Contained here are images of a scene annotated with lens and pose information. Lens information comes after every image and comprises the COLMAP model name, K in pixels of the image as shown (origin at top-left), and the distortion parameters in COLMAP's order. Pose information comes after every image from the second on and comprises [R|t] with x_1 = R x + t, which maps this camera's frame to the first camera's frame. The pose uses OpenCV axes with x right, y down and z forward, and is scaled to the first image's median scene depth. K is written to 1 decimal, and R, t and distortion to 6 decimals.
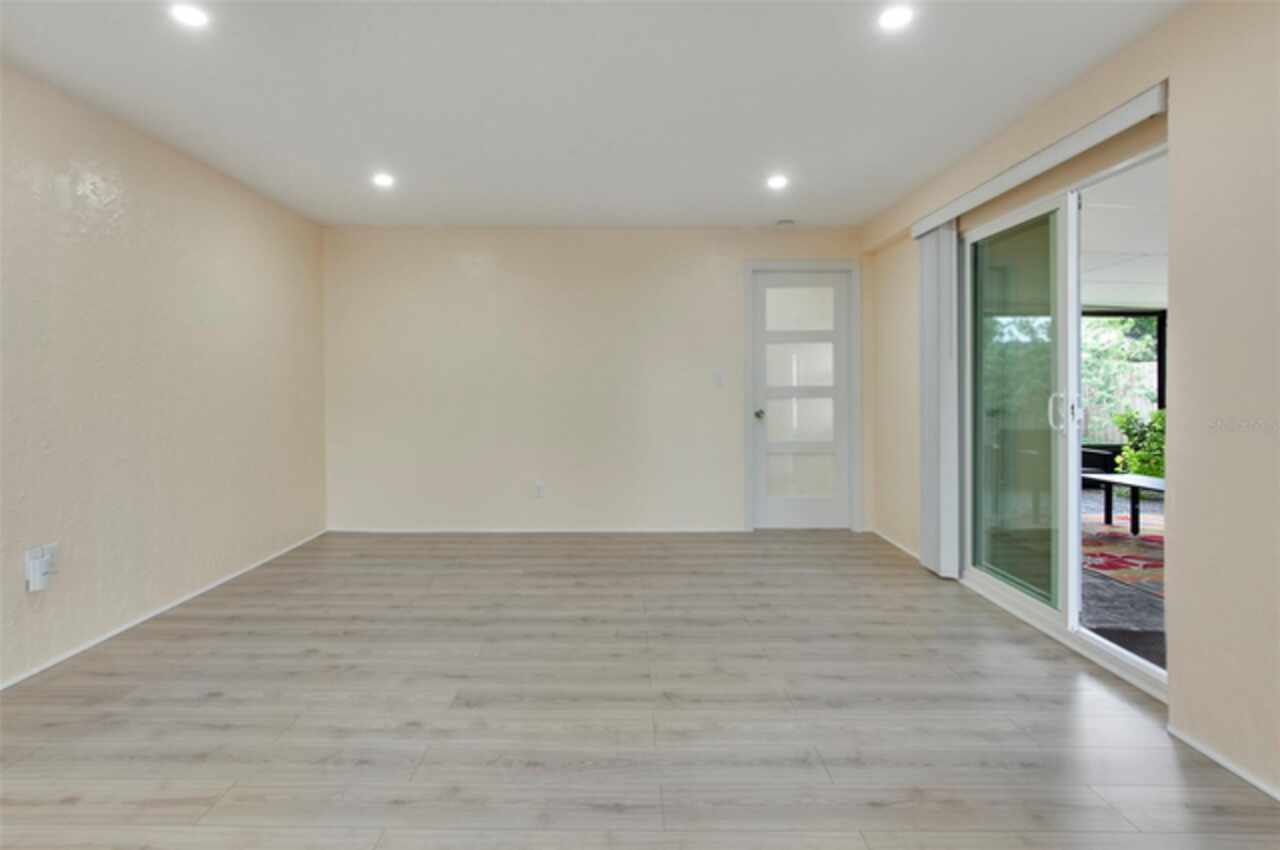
lens RADIAL K [[678.1, 0, 640.3], [0, 678.1, 379.5], [0, 0, 1]] dist [0.000328, 0.000169]
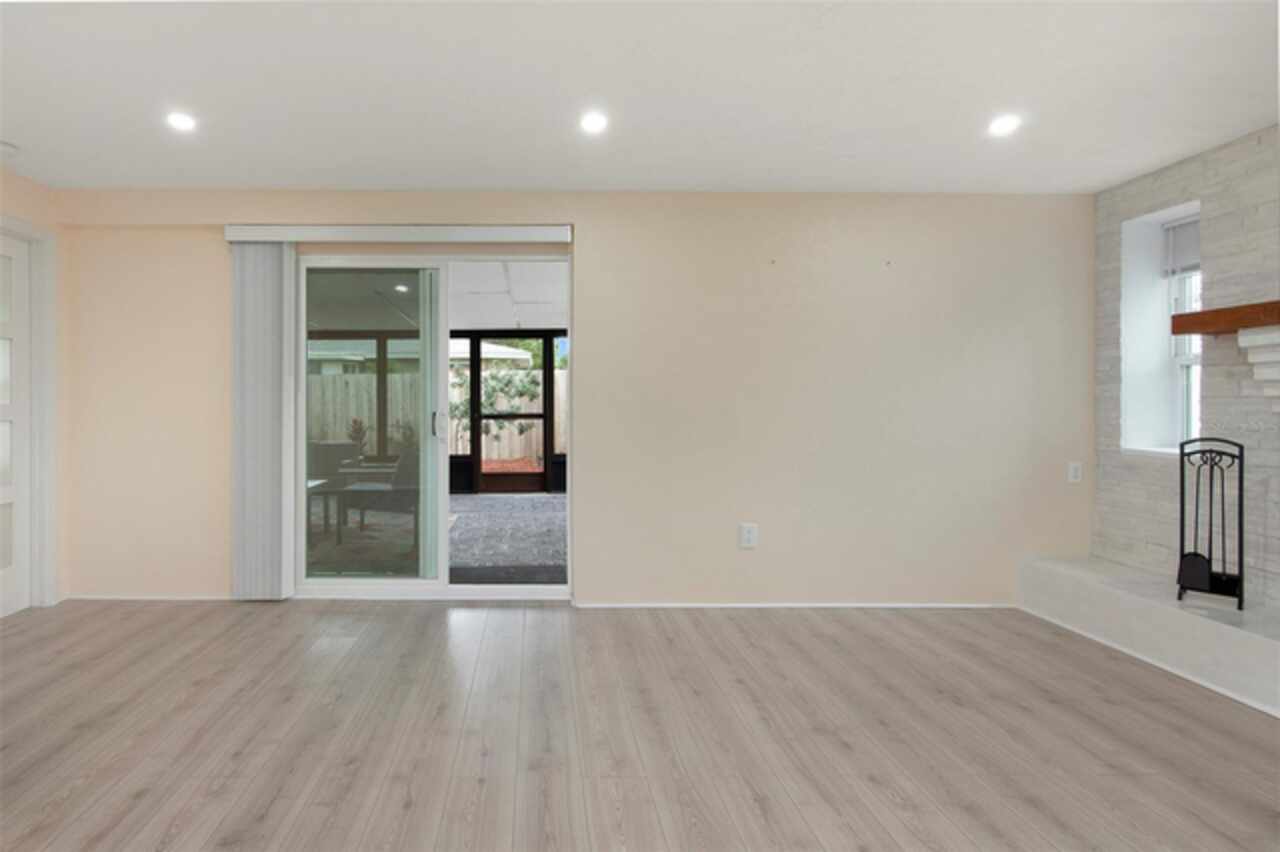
lens RADIAL K [[647.2, 0, 542.2], [0, 647.2, 397.9], [0, 0, 1]] dist [0.001016, 0.000433]
pose [[0.013152, 0.001607, 0.999912, -0.798572], [-0.007916, 0.999968, -0.001503, -0.004758], [-0.999882, -0.007896, 0.013164, 0.997122]]
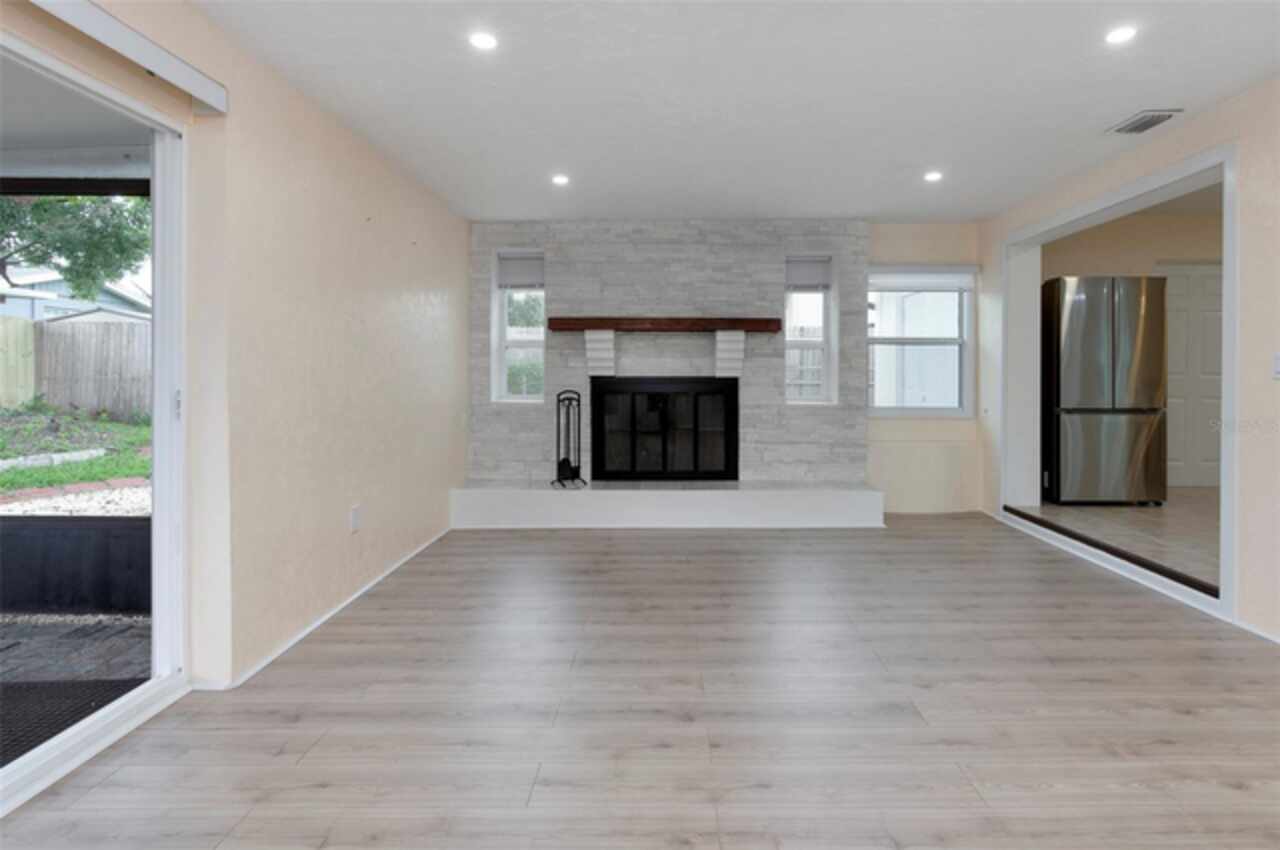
lens RADIAL K [[678.1, 0, 640.3], [0, 678.1, 379.5], [0, 0, 1]] dist [0.000328, 0.000169]
pose [[-0.998477, -0.002319, 0.055112, 0.056883], [-0.002111, 0.999990, 0.003833, 0.013727], [-0.055120, 0.003711, -0.998473, 1.927173]]
